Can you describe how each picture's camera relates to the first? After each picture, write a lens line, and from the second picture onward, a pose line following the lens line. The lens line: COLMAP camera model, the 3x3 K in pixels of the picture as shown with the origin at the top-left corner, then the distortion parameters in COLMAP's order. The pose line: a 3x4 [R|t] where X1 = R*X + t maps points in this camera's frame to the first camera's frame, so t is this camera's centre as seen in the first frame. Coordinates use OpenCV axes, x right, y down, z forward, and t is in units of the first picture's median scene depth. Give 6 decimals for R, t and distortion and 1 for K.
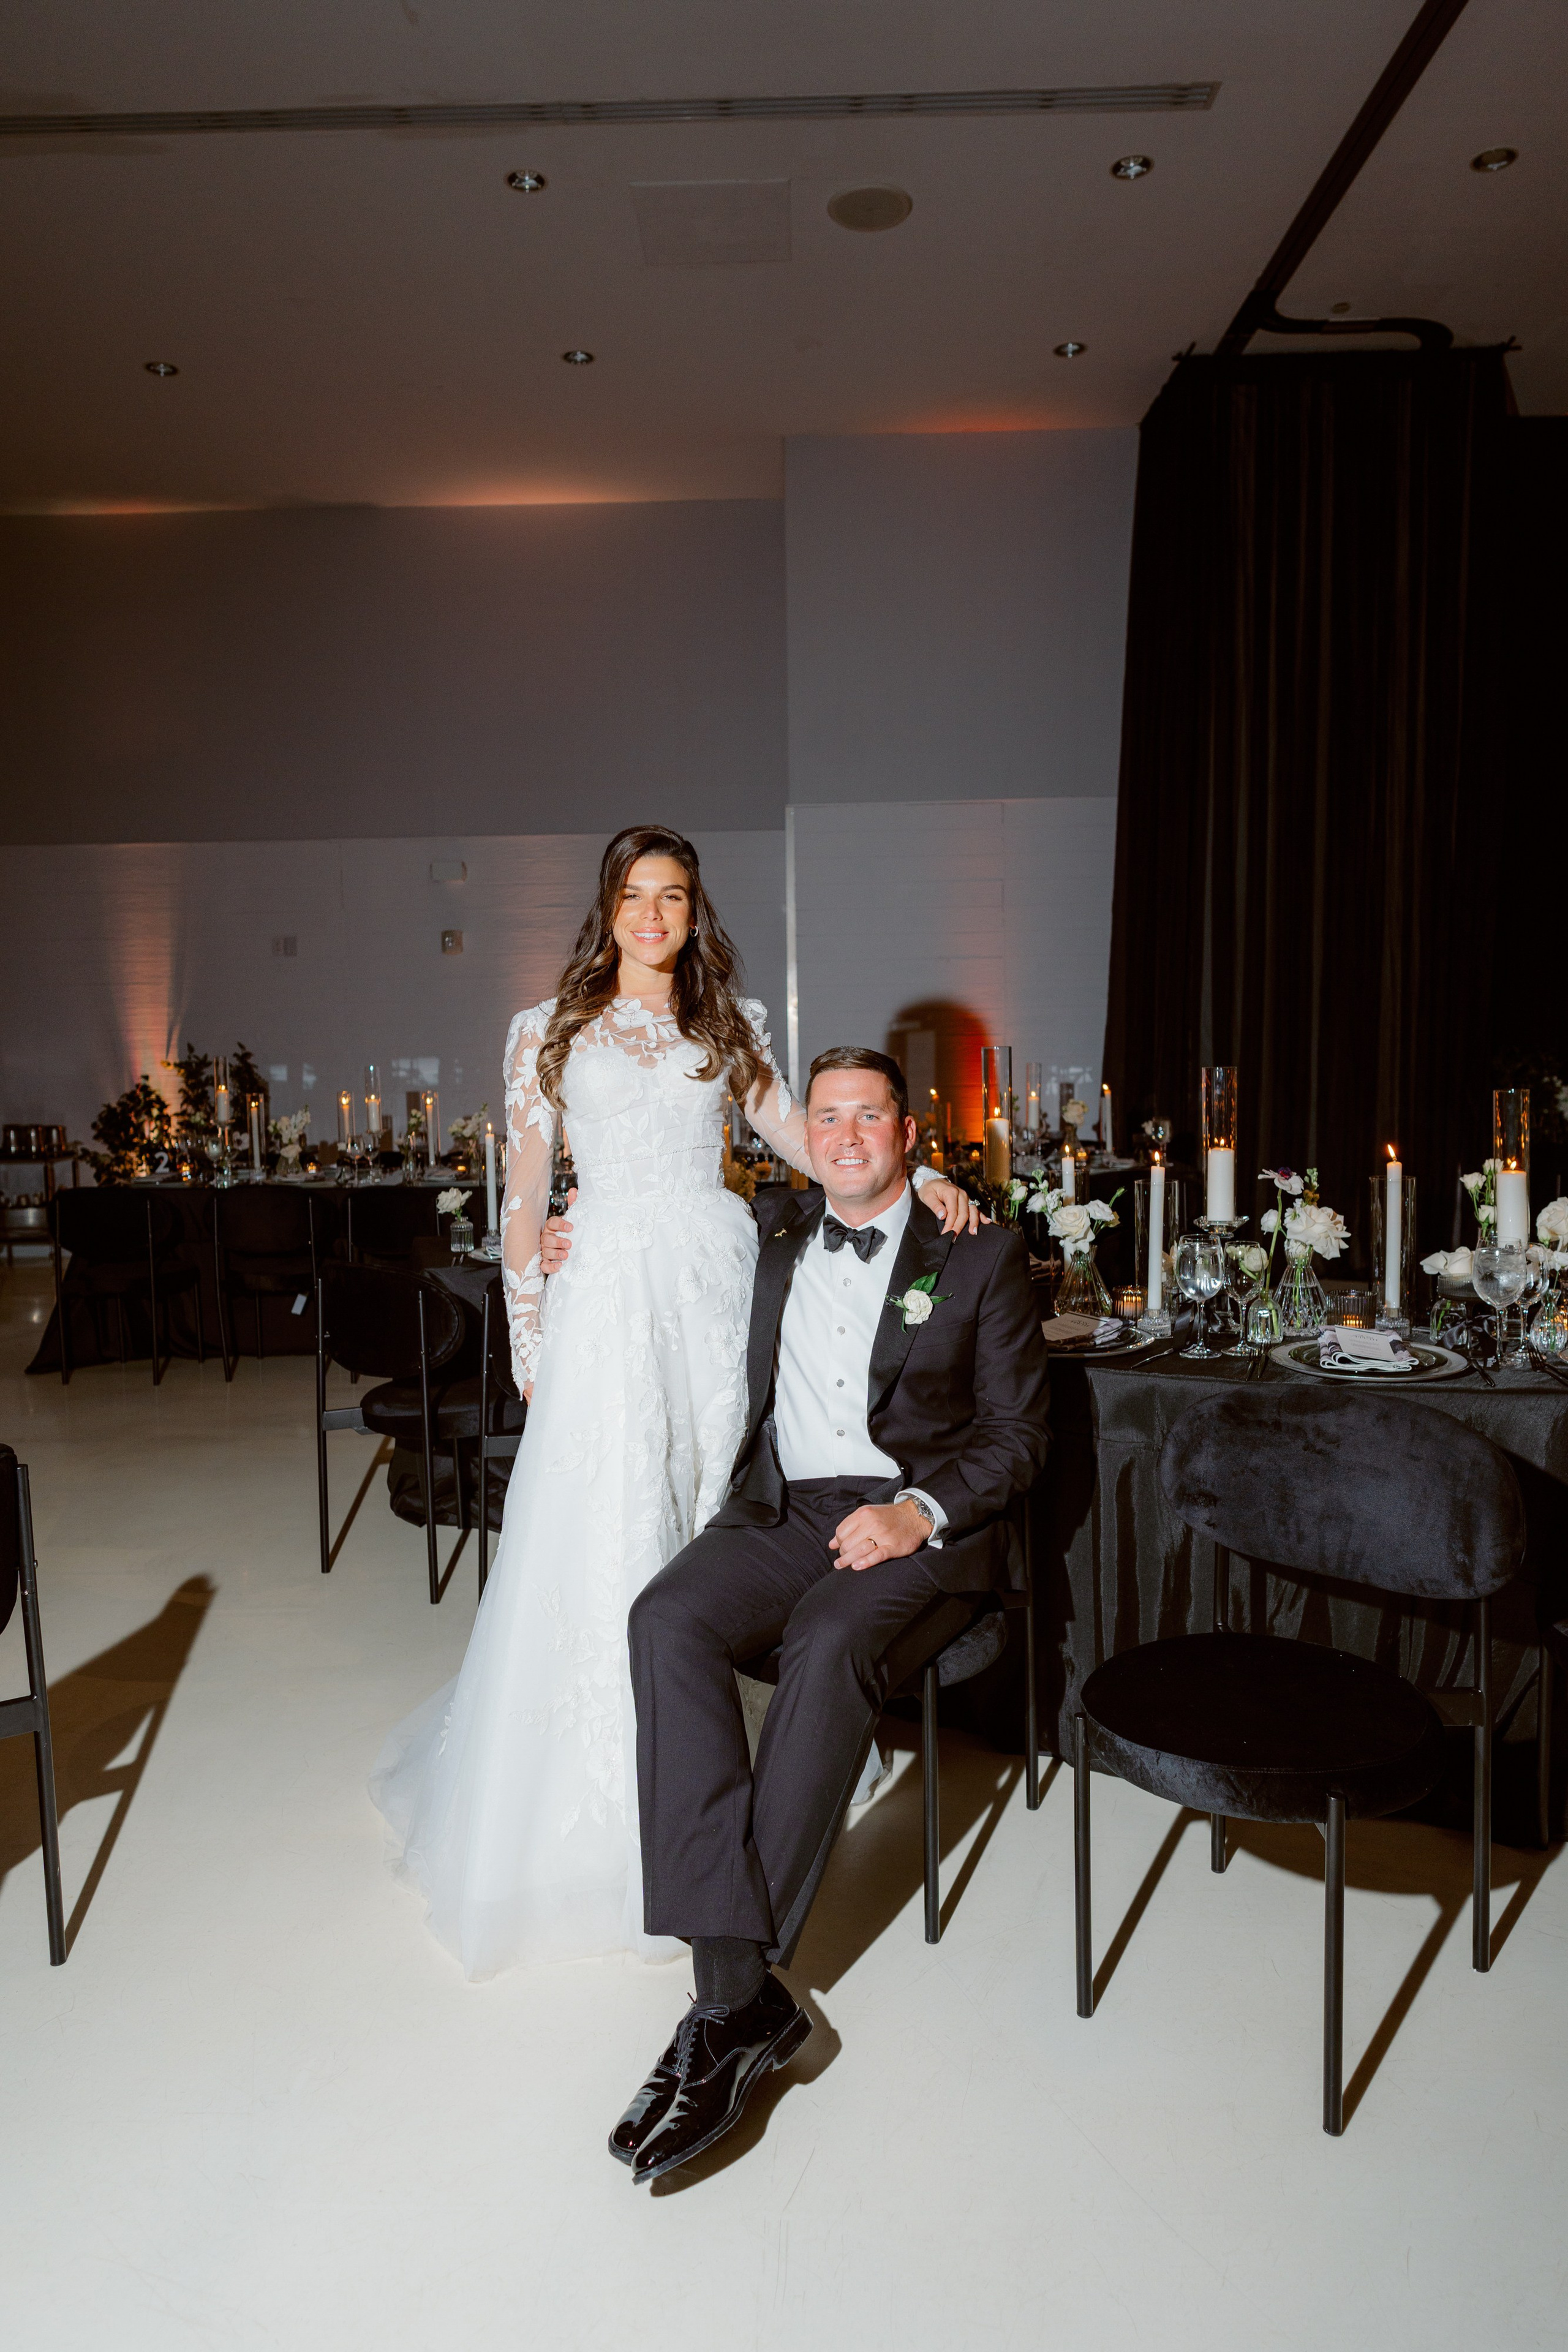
lens RADIAL K [[1562.2, 0, 784.0], [0, 1562.2, 1174.6], [0, 0, 1]] dist [-0.000281, 0.001879]
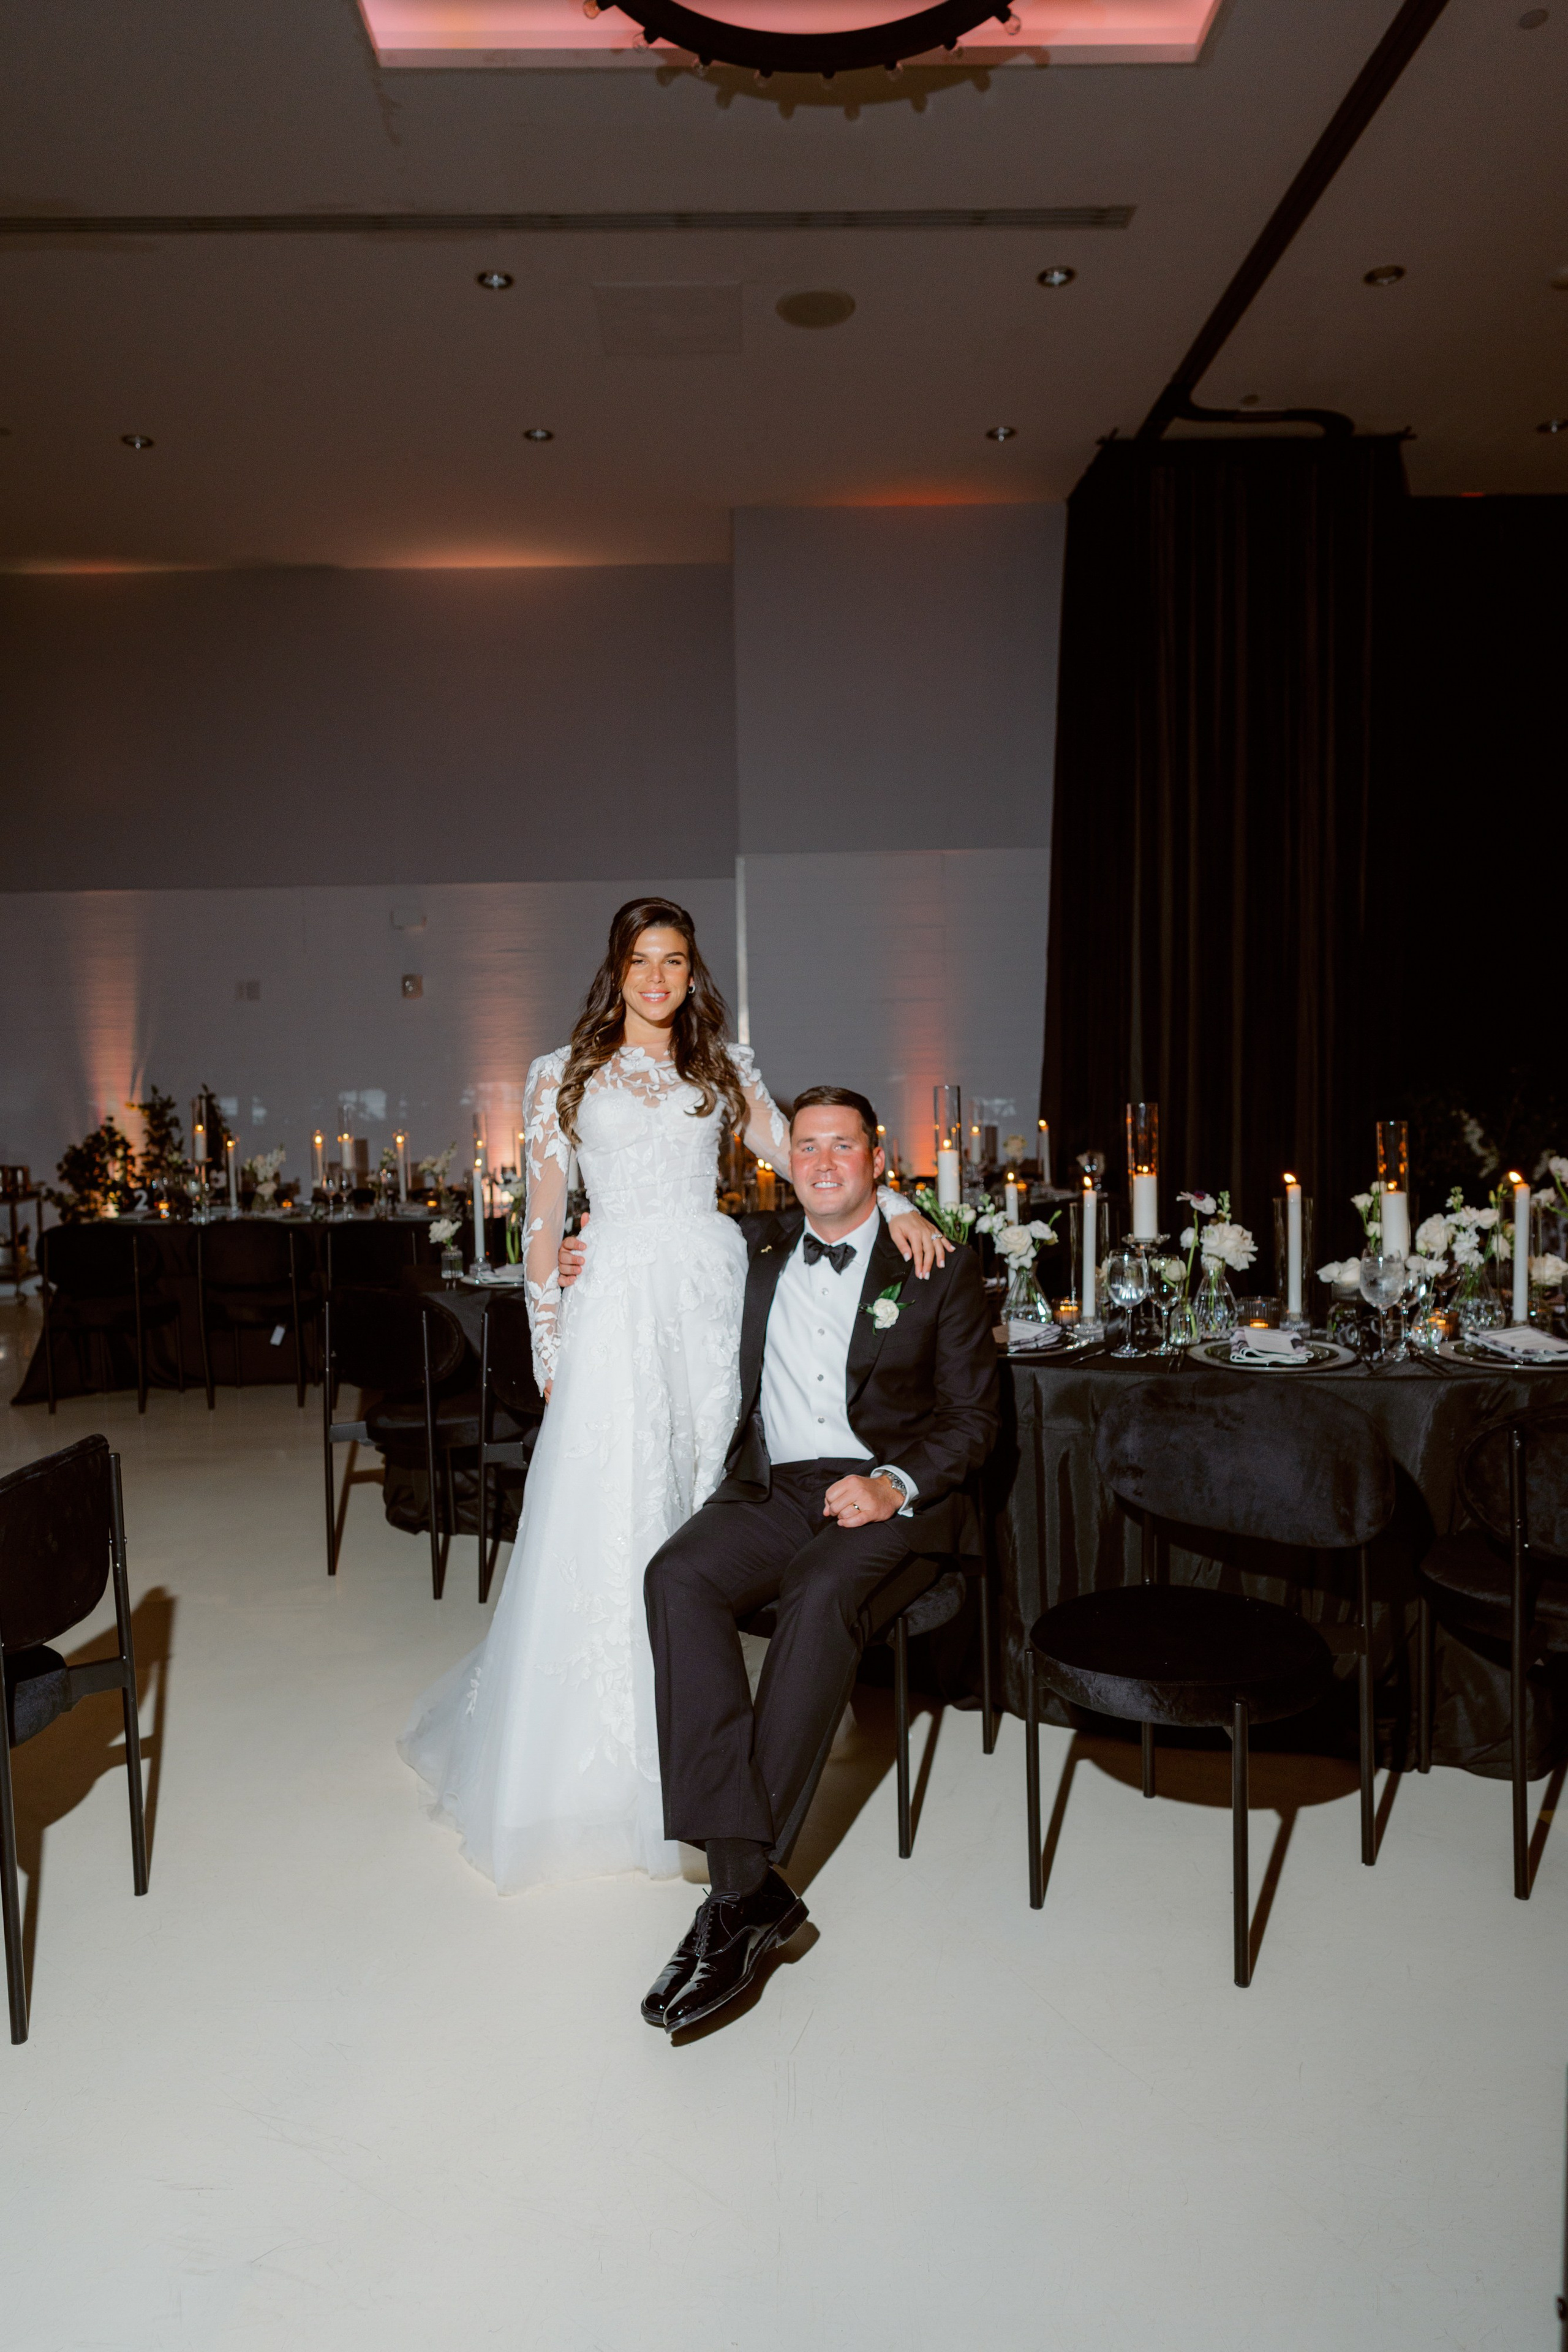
lens RADIAL K [[1562.2, 0, 782.9], [0, 1562.2, 1175.0], [0, 0, 1]] dist [-0.000281, 0.001879]
pose [[0.999237, -0.007059, 0.038413, -0.028503], [0.007981, 0.999683, -0.023885, 0.008693], [-0.038232, 0.024173, 0.998976, -0.130894]]
